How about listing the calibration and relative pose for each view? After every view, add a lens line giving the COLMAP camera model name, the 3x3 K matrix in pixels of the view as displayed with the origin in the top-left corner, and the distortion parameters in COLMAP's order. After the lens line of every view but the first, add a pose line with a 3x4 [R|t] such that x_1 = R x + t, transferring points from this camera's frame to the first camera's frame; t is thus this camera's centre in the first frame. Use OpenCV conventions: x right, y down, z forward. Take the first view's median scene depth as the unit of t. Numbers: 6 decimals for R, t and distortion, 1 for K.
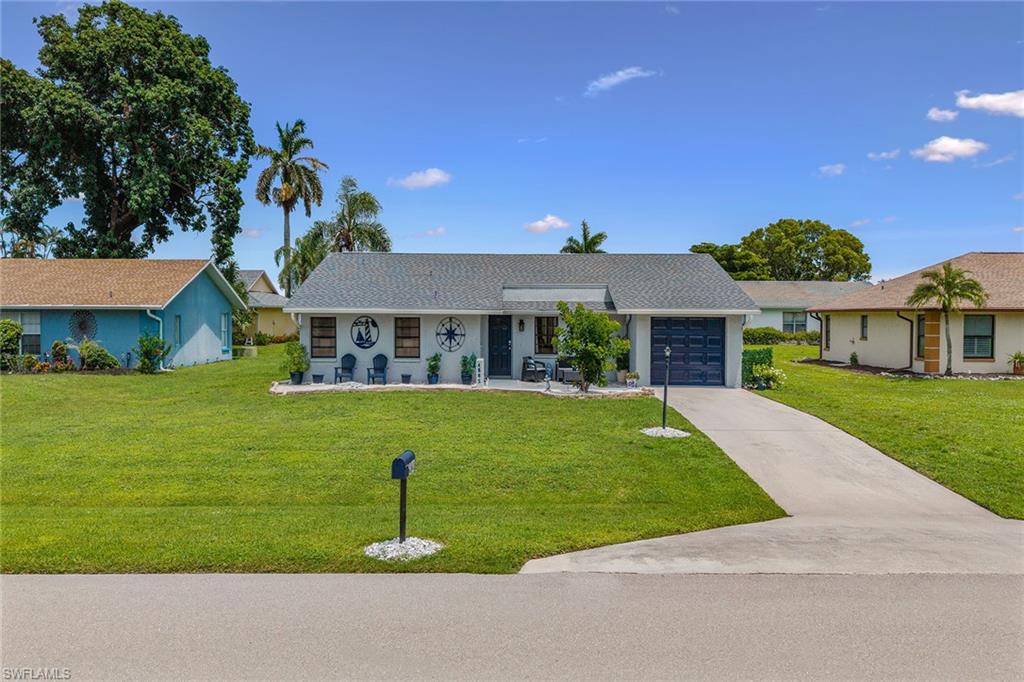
lens RADIAL K [[705.2, 0, 507.6], [0, 705.2, 373.0], [0, 0, 1]] dist [-0.004182, 0.045055]
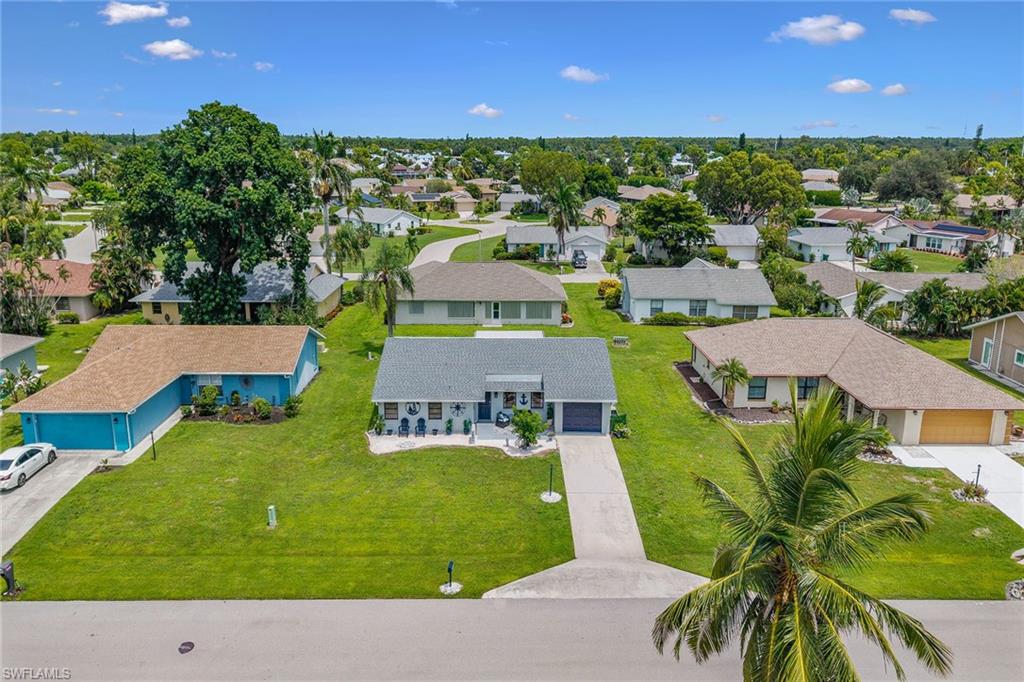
lens RADIAL K [[686.9, 0, 512.0], [0, 686.9, 341.0], [0, 0, 1]] dist [0.039597, 0.000076]
pose [[0.999928, 0.002180, 0.011824, 0.042862], [-0.004400, 0.981561, 0.191097, -0.588927], [-0.011190, -0.191135, 0.981500, -0.790489]]
